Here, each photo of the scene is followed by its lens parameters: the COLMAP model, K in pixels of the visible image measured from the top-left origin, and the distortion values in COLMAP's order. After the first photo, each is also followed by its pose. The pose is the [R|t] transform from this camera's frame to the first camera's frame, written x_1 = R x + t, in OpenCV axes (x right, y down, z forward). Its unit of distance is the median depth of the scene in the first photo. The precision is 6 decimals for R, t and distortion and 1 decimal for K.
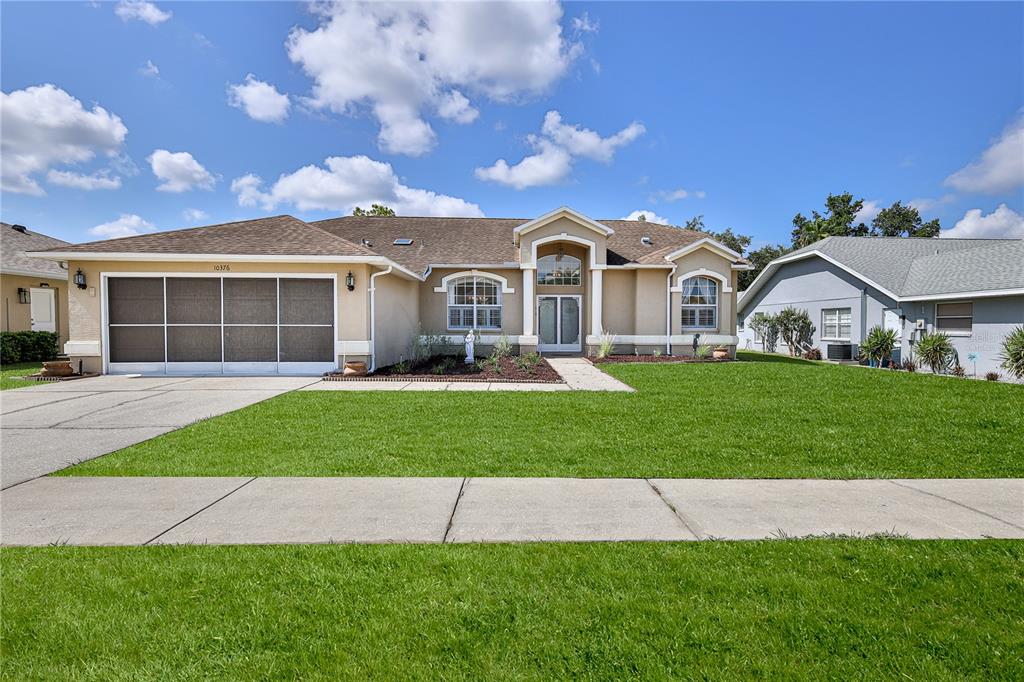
lens RADIAL K [[474.3, 0, 550.3], [0, 474.3, 342.6], [0, 0, 1]] dist [0.002002, -0.000036]
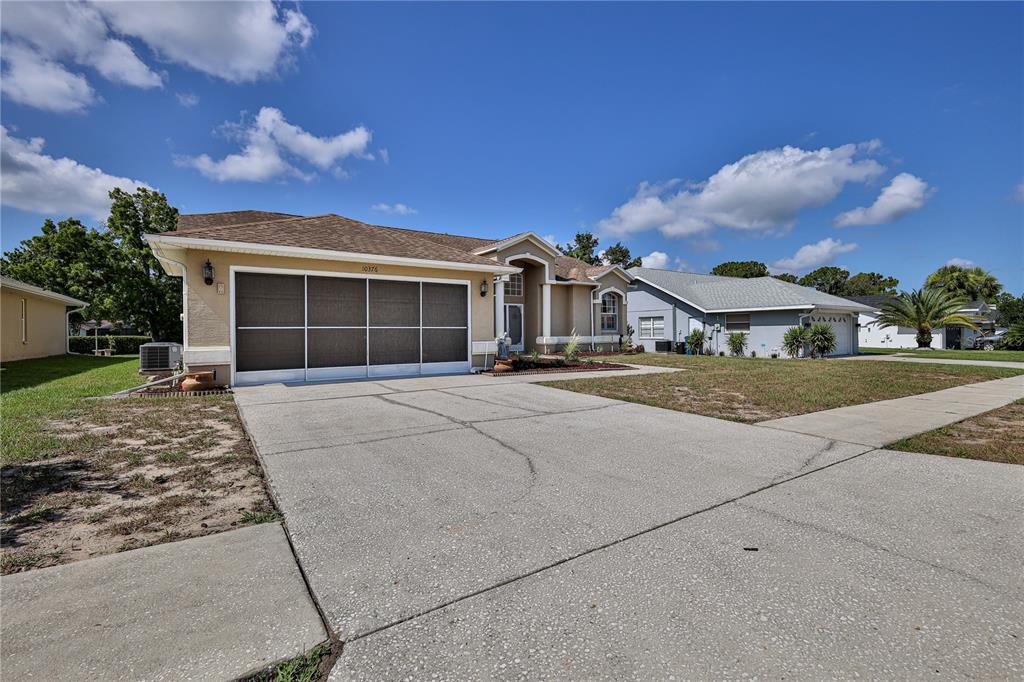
lens RADIAL K [[444.7, 0, 512.0], [0, 444.7, 341.0], [0, 0, 1]] dist [0.026449, -0.000283]
pose [[0.868183, -0.018980, 0.495881, -0.557921], [0.028158, 0.999542, -0.011041, 0.005732], [-0.495445, 0.023549, 0.868320, 0.037370]]
